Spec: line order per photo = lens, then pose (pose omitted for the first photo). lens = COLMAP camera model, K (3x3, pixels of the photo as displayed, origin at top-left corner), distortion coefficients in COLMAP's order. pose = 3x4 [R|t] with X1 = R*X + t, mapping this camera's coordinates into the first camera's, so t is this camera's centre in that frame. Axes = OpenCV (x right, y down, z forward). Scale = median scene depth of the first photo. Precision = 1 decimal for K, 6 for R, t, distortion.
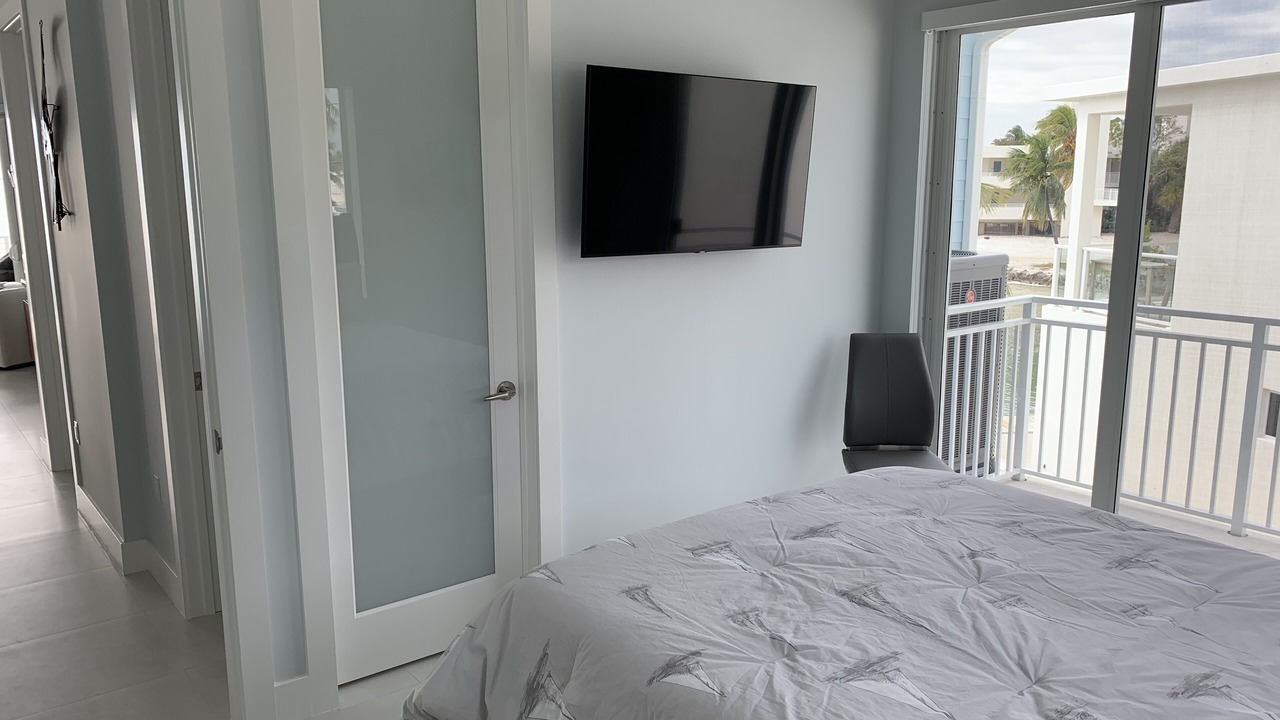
lens RADIAL K [[968.3, 0, 641.8], [0, 968.3, 358.4], [0, 0, 1]] dist [0.004022, -0.009986]
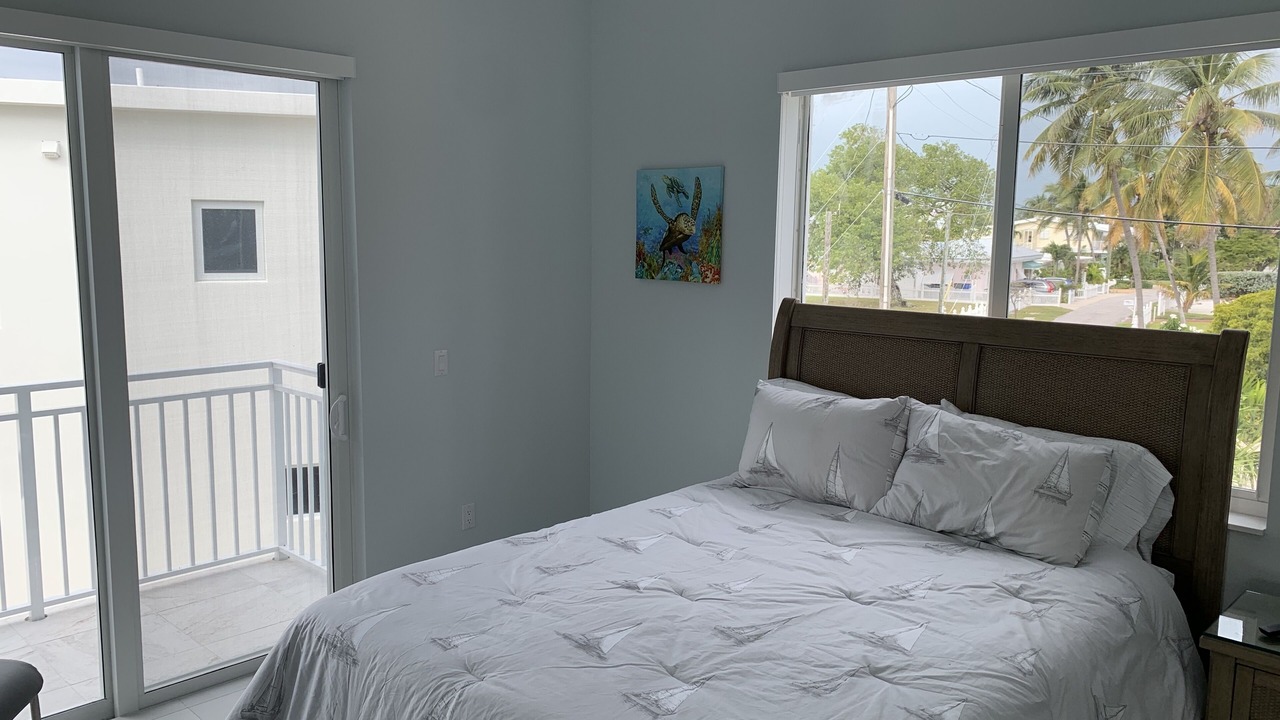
lens RADIAL K [[1044.4, 0, 640.8], [0, 1044.4, 360.5], [0, 0, 1]] dist [0.016213, 0.001284]
pose [[-0.146068, -0.141903, 0.979044, -0.740209], [0.168941, 0.971543, 0.166021, -0.227009], [-0.974742, 0.189651, -0.117939, 1.054055]]
